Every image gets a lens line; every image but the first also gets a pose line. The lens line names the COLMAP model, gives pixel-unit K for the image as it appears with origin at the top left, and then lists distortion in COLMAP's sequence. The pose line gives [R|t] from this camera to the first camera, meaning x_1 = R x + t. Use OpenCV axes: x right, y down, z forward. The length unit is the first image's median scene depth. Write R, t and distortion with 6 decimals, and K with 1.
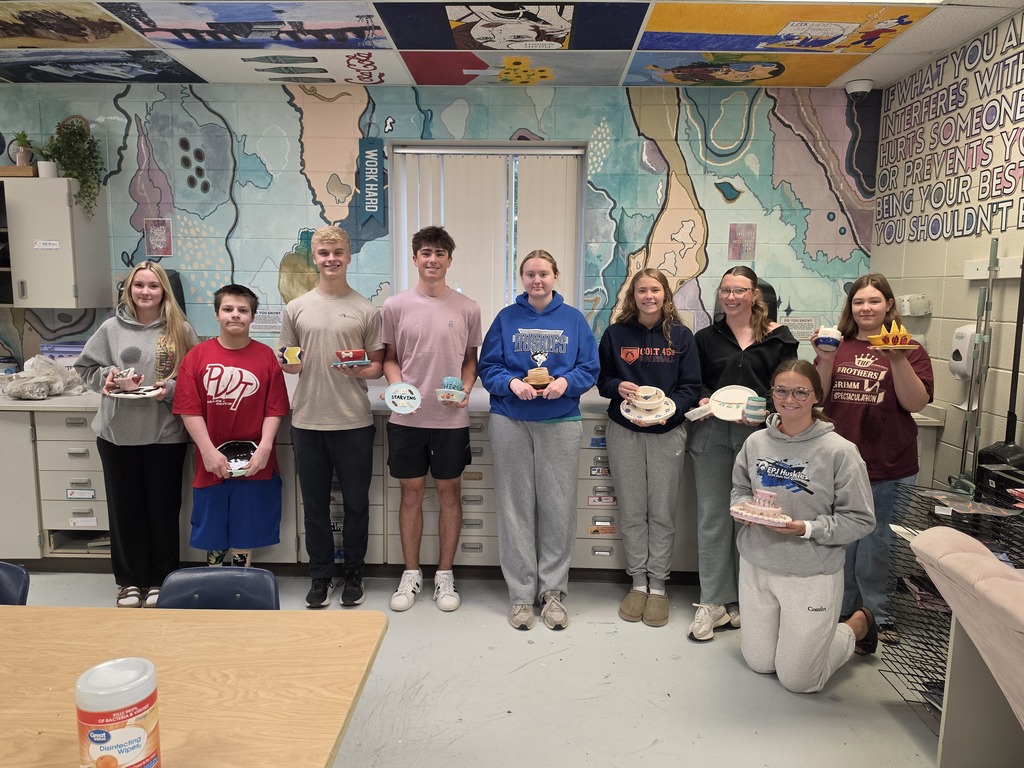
lens RADIAL K [[693.6, 0, 512.0], [0, 693.6, 384.0], [0, 0, 1]] dist [-0.000987, -0.004249]
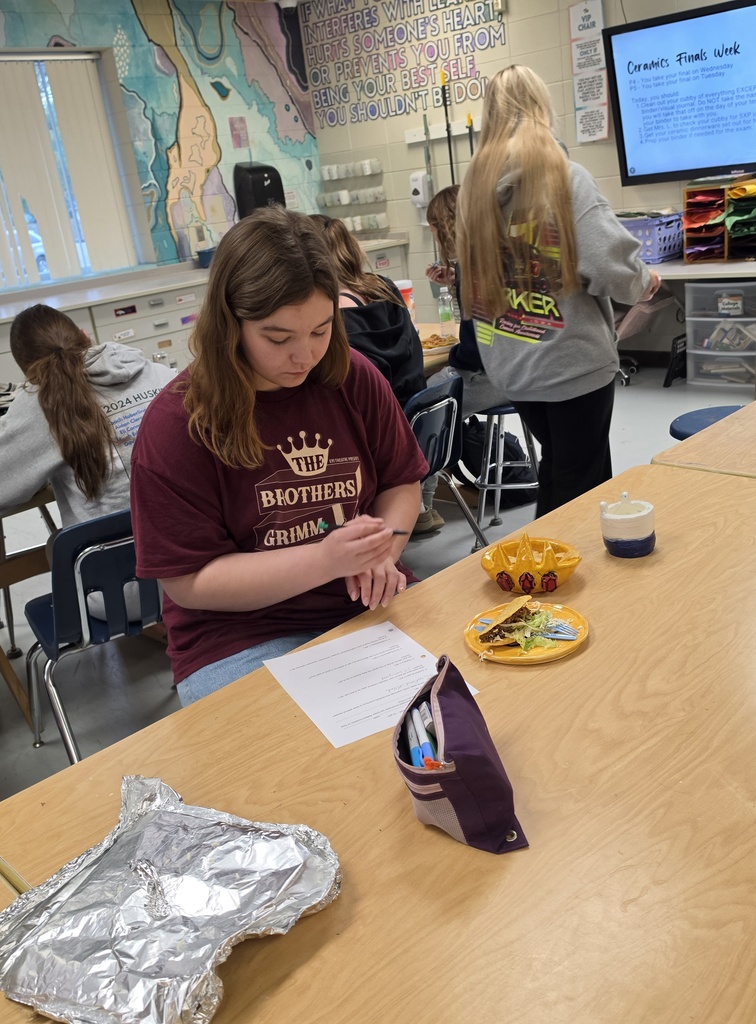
lens RADIAL K [[951.1, 0, 378.0], [0, 951.1, 512.0], [0, 0, 1]] dist [0.121419, -0.245949]
pose [[0.677777, -0.322464, 0.660784, -0.871137], [0.222669, 0.946516, 0.233507, 0.091865], [-0.700740, -0.011129, 0.713330, -0.418563]]
